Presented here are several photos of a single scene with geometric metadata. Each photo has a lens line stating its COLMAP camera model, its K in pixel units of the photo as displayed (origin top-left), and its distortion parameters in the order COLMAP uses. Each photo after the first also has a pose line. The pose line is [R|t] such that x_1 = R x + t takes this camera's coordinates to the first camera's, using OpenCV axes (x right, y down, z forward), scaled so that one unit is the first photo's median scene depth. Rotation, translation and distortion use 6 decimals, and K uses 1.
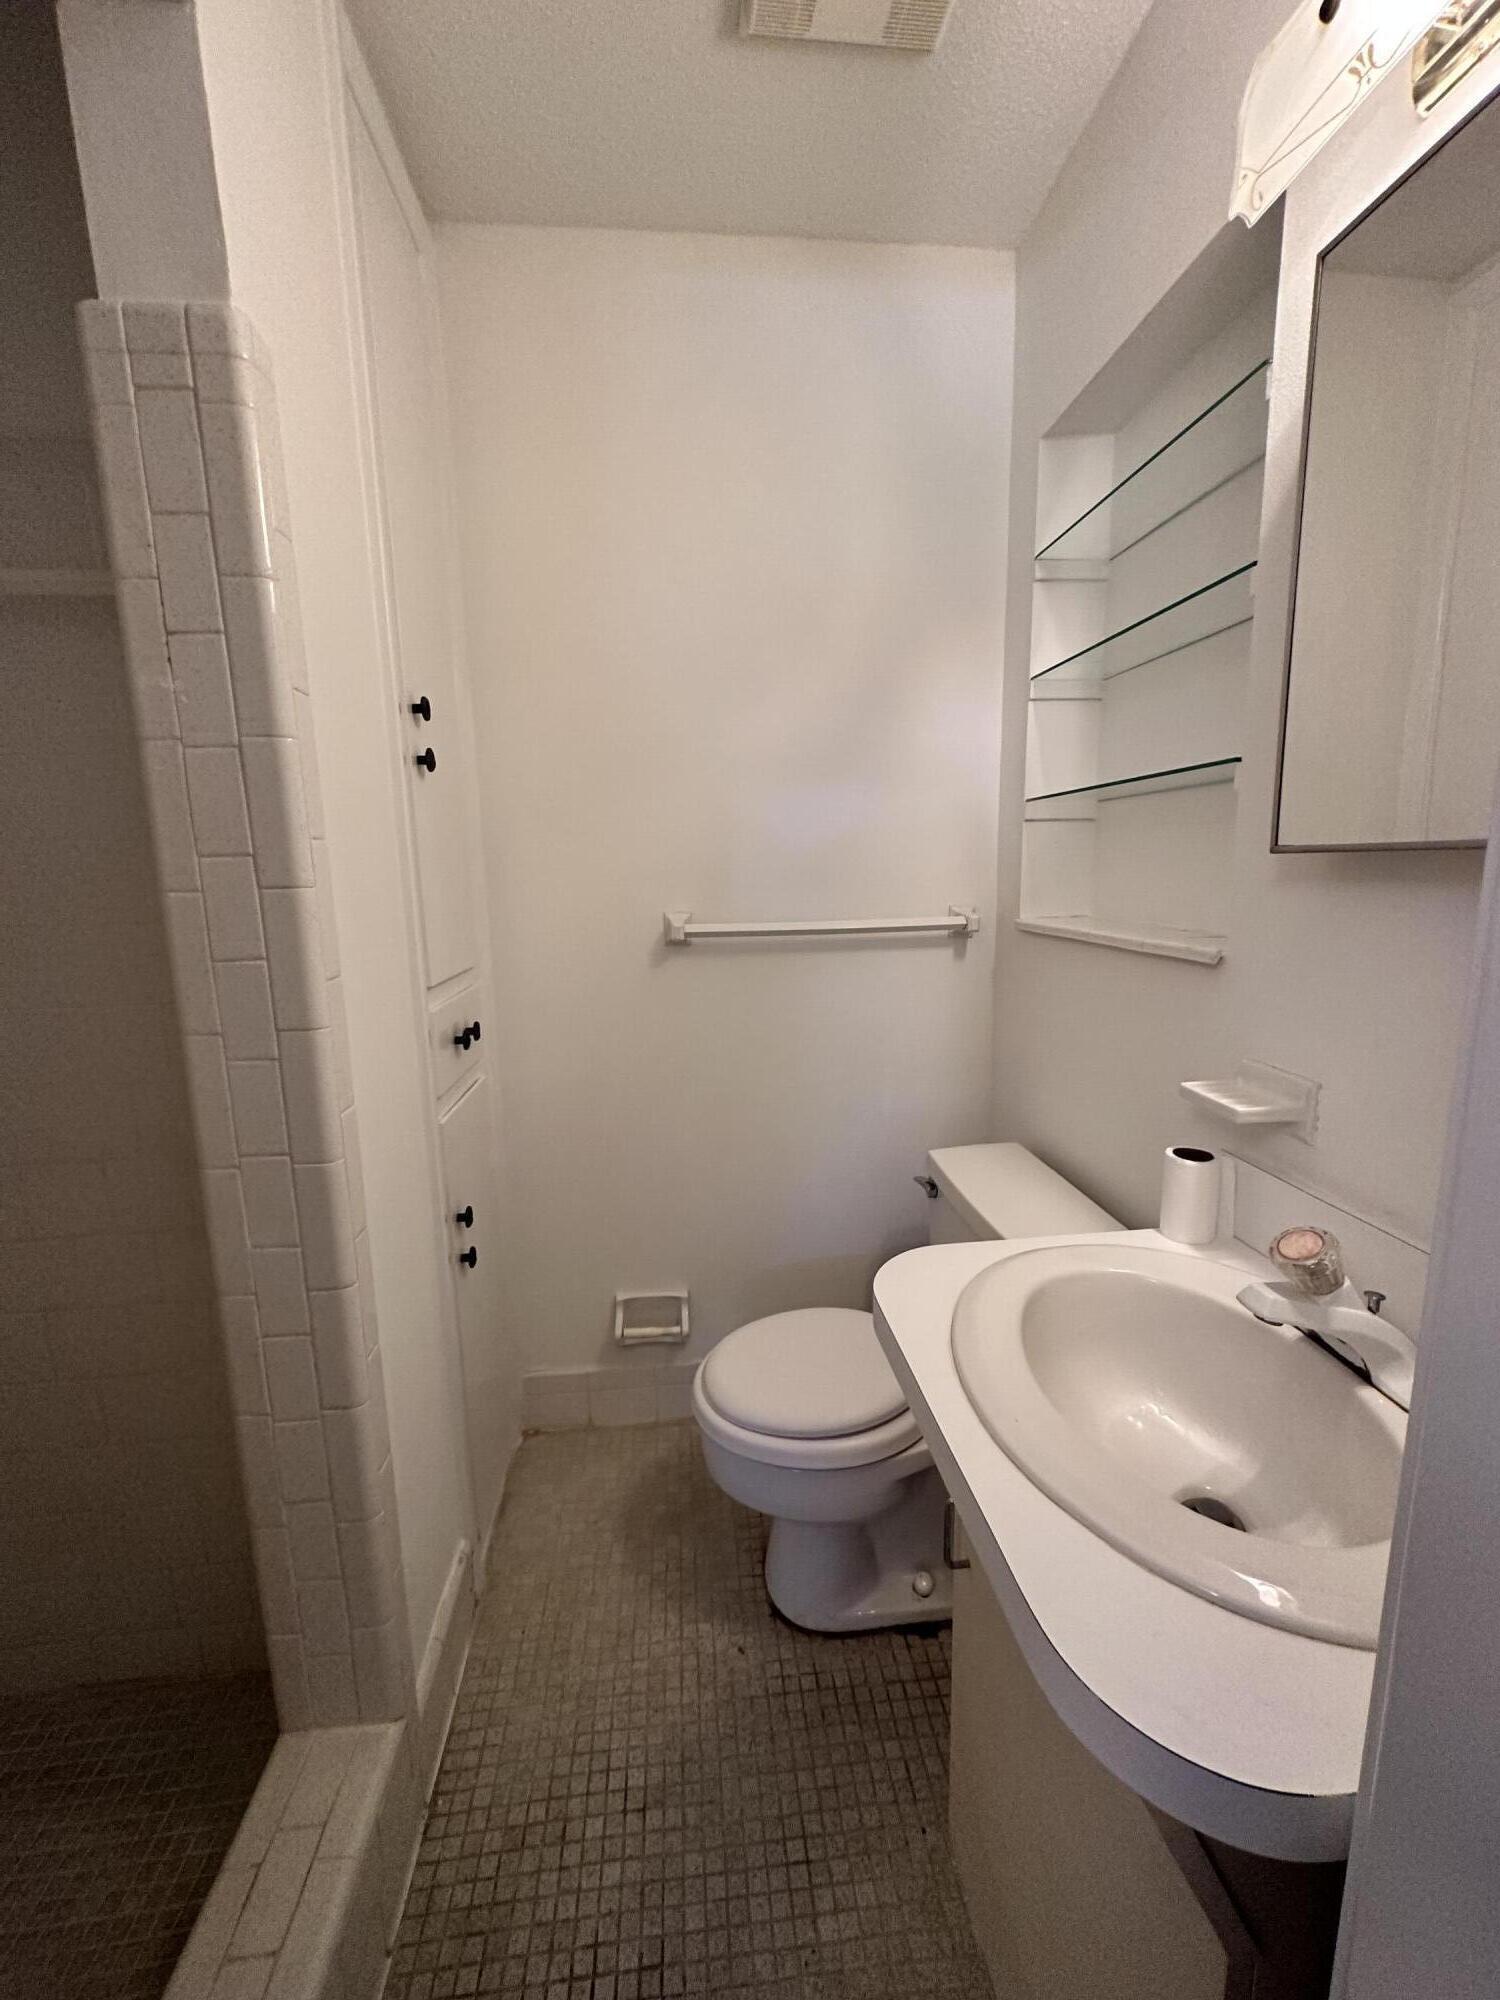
lens RADIAL K [[796.2, 0, 744.8], [0, 796.2, 998.9], [0, 0, 1]] dist [0.002743, -0.000808]
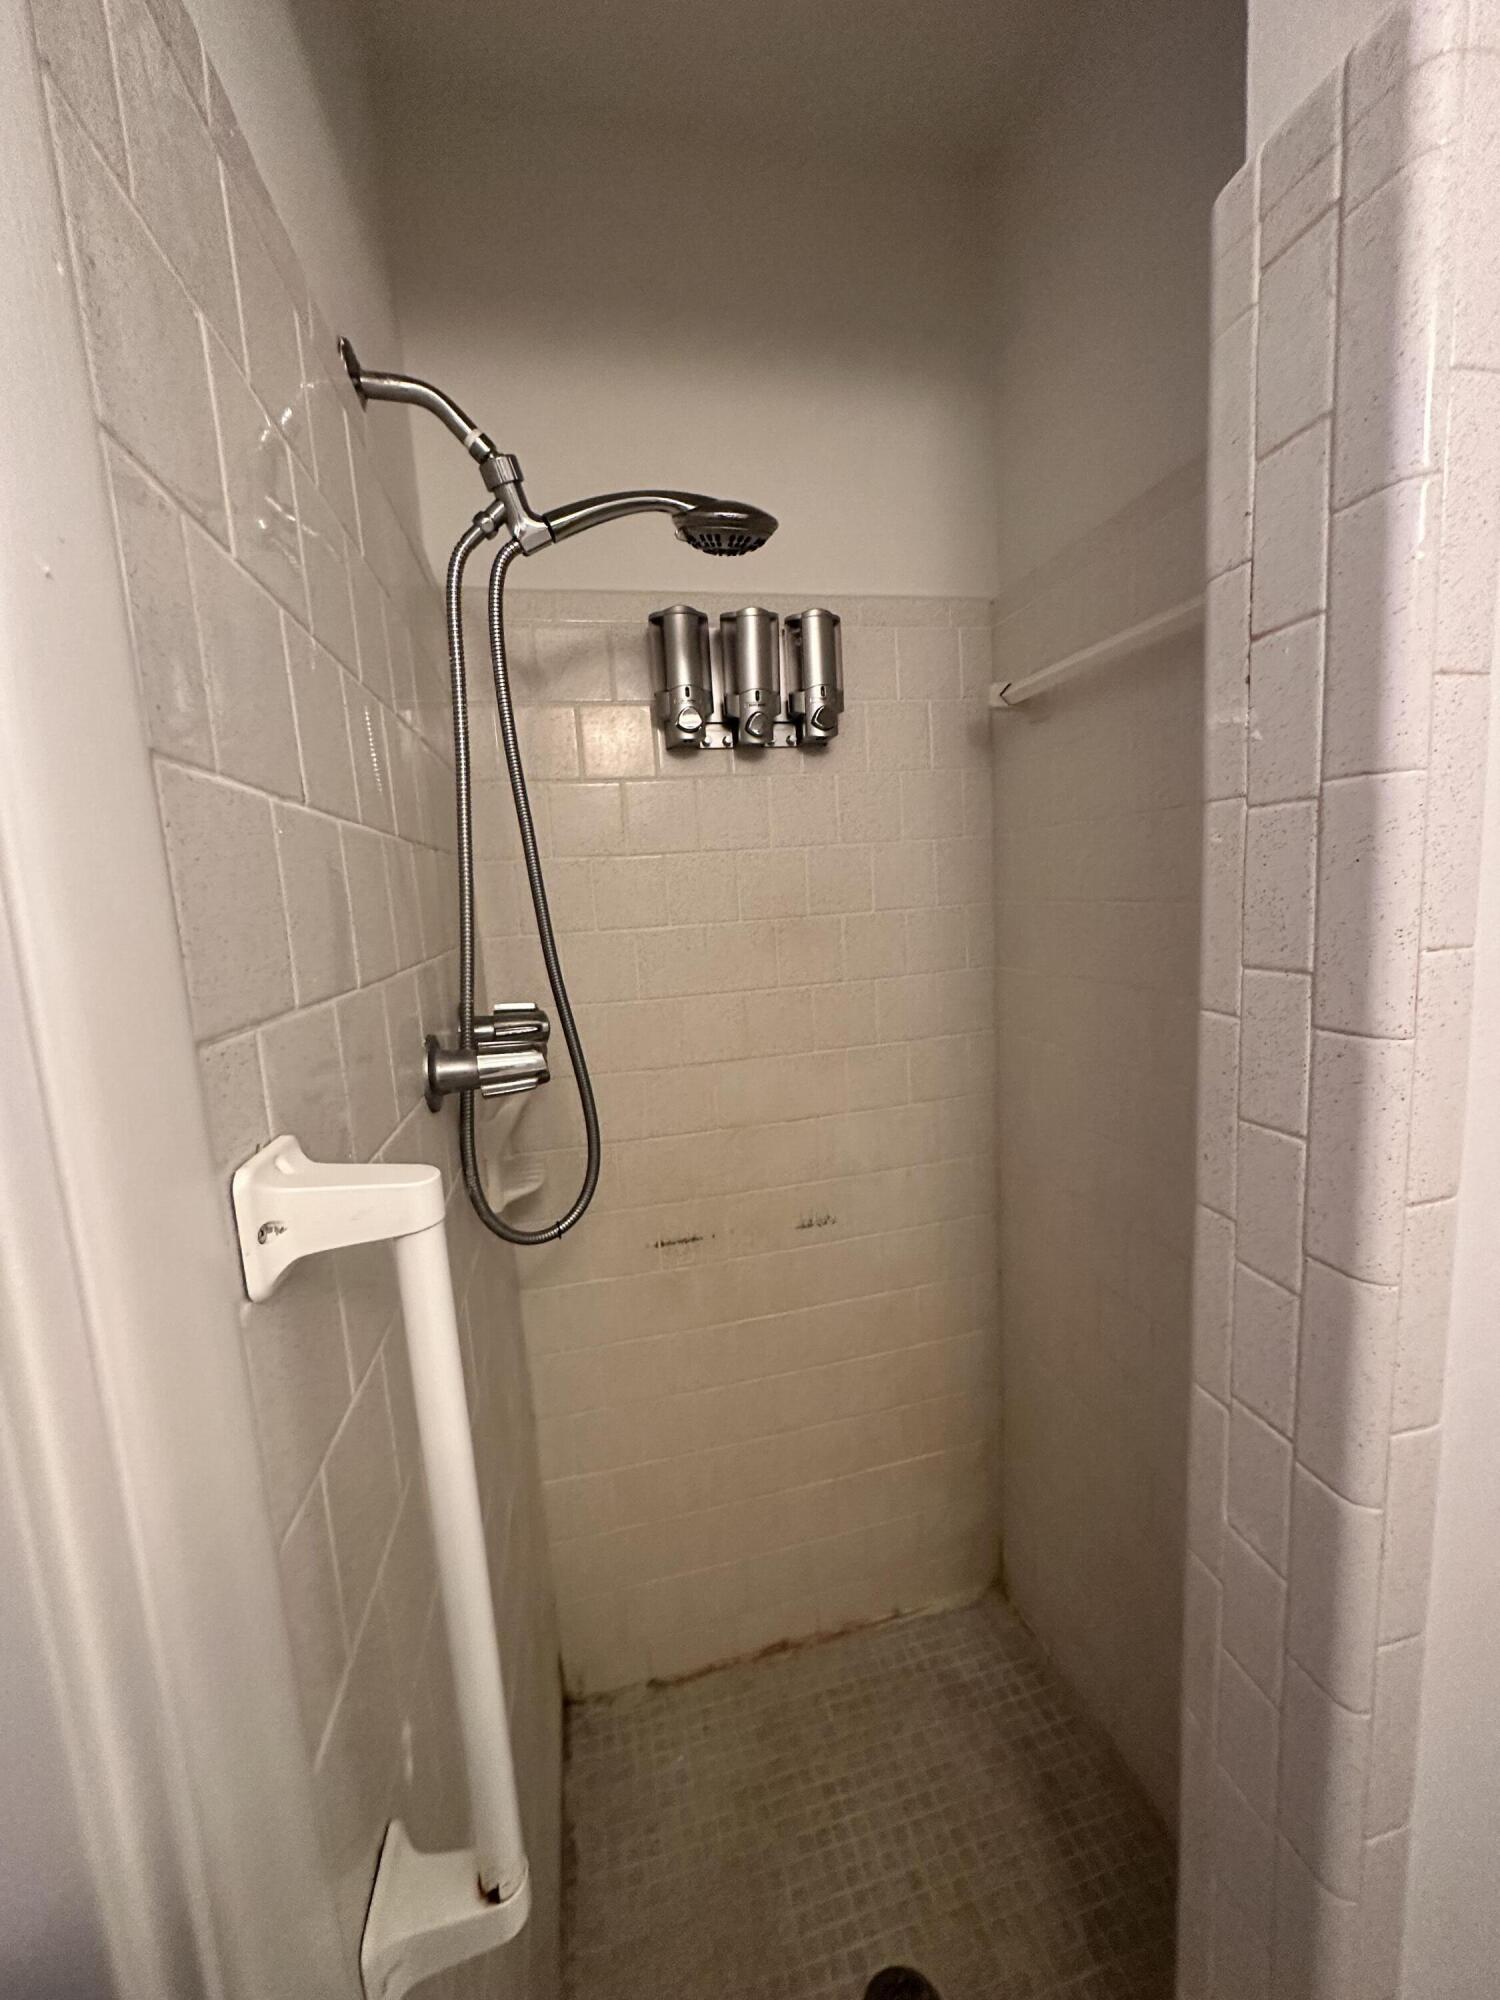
lens RADIAL K [[796.2, 0, 750.1], [0, 796.2, 995.4], [0, 0, 1]] dist [0.002743, -0.000808]
pose [[0.116854, 0.154403, -0.981073, -0.069963], [-0.106849, 0.984062, 0.142147, -0.214221], [0.987385, 0.088216, 0.131490, 0.520529]]
